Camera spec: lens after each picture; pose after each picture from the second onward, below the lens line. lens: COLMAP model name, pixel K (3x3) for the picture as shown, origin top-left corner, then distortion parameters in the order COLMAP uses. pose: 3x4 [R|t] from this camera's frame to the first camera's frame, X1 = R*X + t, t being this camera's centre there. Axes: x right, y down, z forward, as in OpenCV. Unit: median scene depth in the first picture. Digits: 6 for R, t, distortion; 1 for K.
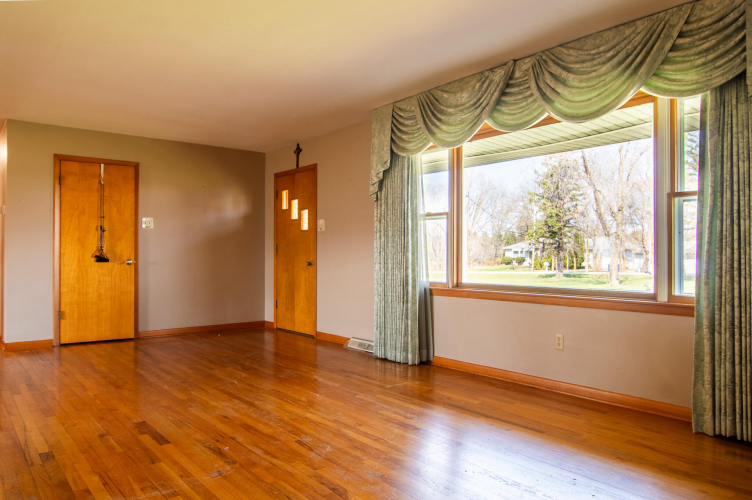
lens RADIAL K [[523.3, 0, 376.8], [0, 523.3, 246.8], [0, 0, 1]] dist [-0.000421, -0.016122]
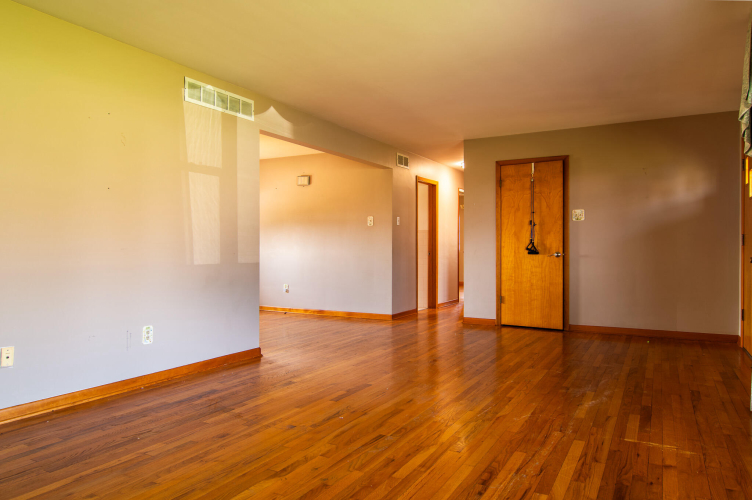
lens RADIAL K [[523.3, 0, 369.9], [0, 523.3, 252.6], [0, 0, 1]] dist [-0.000421, -0.016122]
pose [[0.357923, 0.008294, -0.933714, 0.370096], [0.015015, 0.999780, 0.014636, 0.005116], [0.933630, -0.019258, 0.357720, 0.307988]]
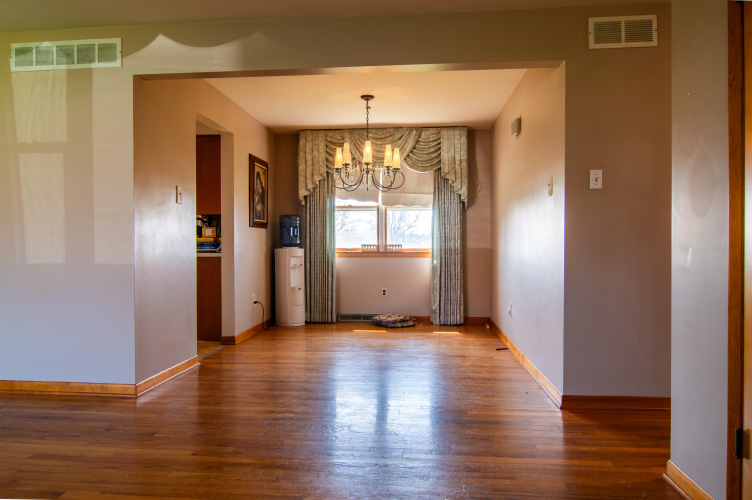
lens RADIAL K [[523.3, 0, 370.3], [0, 523.3, 251.0], [0, 0, 1]] dist [-0.000421, -0.016122]
pose [[-0.708183, 0.007609, -0.705988, -0.247199], [0.011847, 0.999929, -0.001106, 0.019339], [0.705930, -0.009147, -0.708223, 1.047566]]
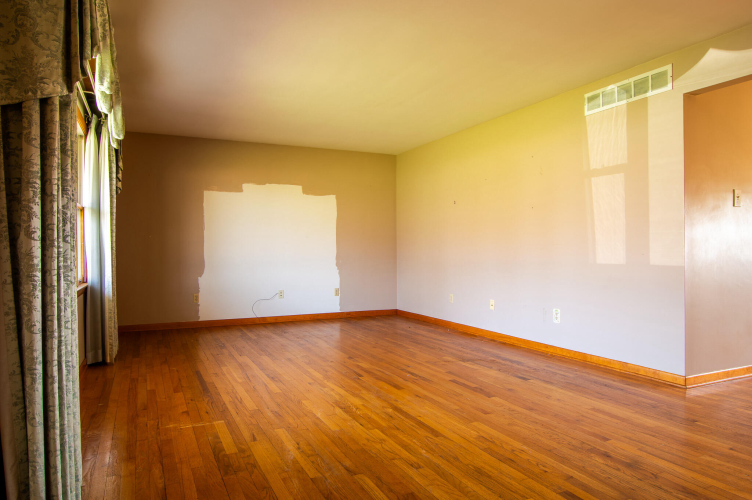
lens RADIAL K [[488.8, 0, 361.2], [0, 488.8, 249.8], [0, 0, 1]] dist [-0.015010, -0.006443]
pose [[-0.962428, 0.002919, 0.271520, -0.253301], [-0.001232, 0.999885, -0.015115, 0.019879], [-0.271533, -0.014881, -0.962314, 1.124829]]
